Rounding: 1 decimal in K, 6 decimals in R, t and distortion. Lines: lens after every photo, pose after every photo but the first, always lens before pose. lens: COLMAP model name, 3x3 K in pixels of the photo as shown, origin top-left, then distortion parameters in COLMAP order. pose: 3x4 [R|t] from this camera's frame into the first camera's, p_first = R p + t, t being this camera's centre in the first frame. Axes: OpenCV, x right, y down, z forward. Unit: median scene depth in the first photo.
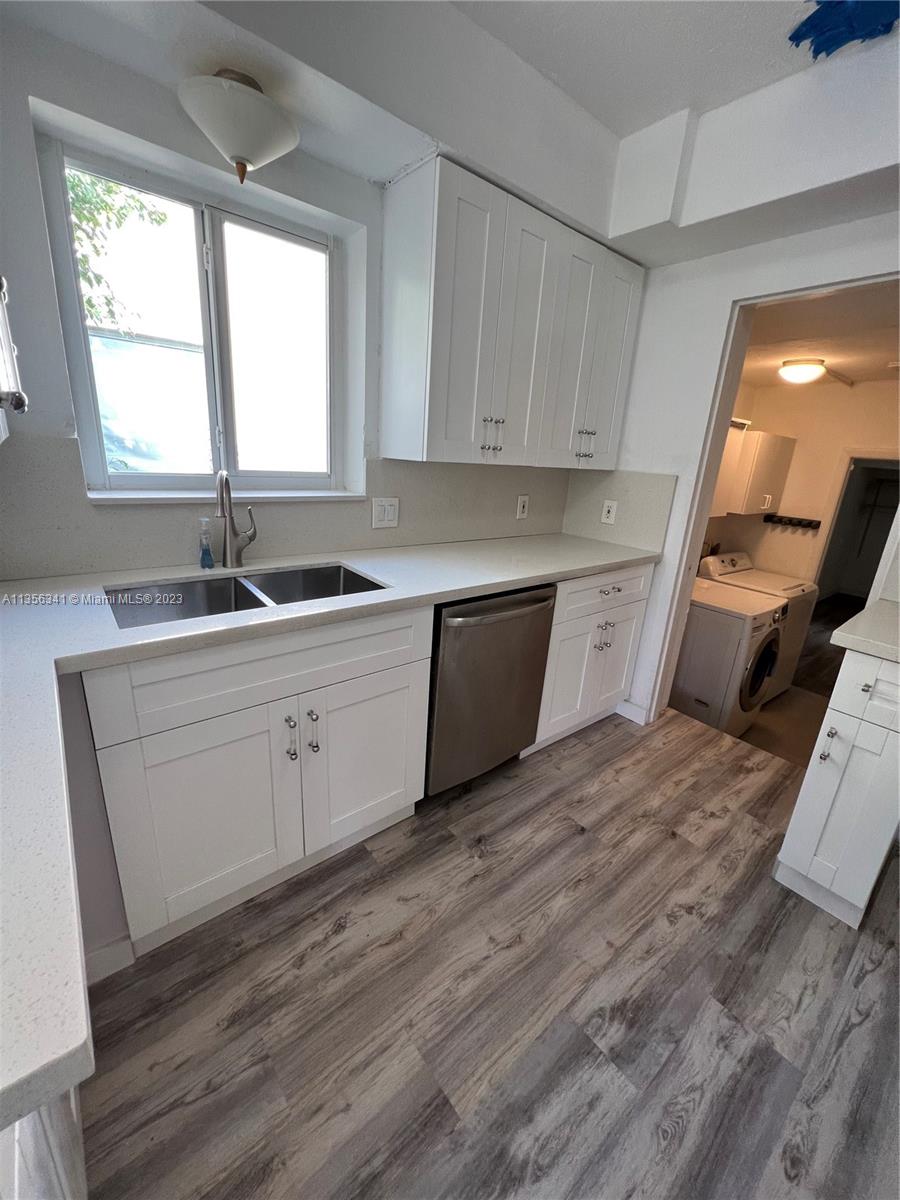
lens RADIAL K [[481.5, 0, 450.3], [0, 481.5, 599.5], [0, 0, 1]] dist [-0.002546, 0.000519]
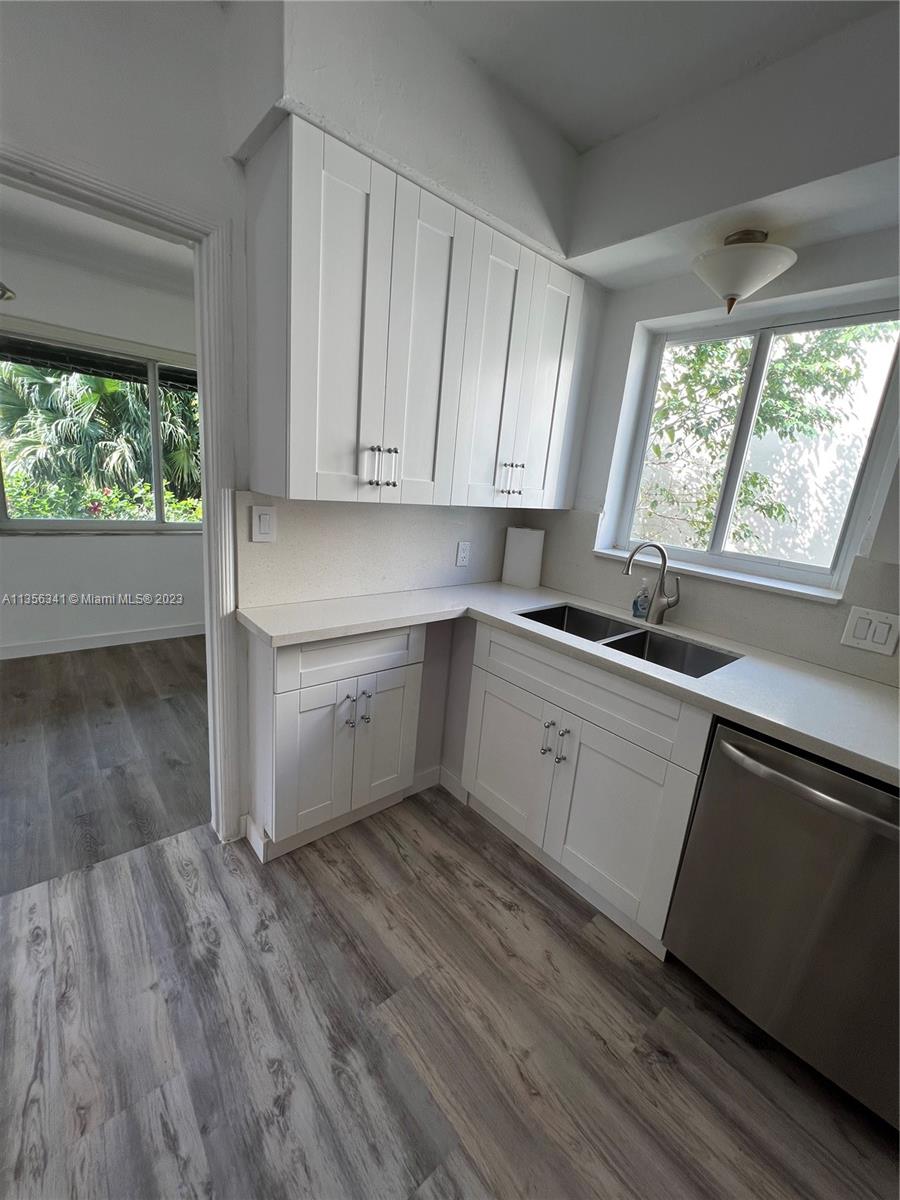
lens RADIAL K [[483.5, 0, 450.8], [0, 483.5, 596.4], [0, 0, 1]] dist [0.000857, 0.000224]
pose [[0.027116, 0.181026, -0.983104, 0.834127], [-0.380026, 0.911492, 0.157358, -0.151528], [0.924578, 0.369339, 0.093511, 0.496976]]
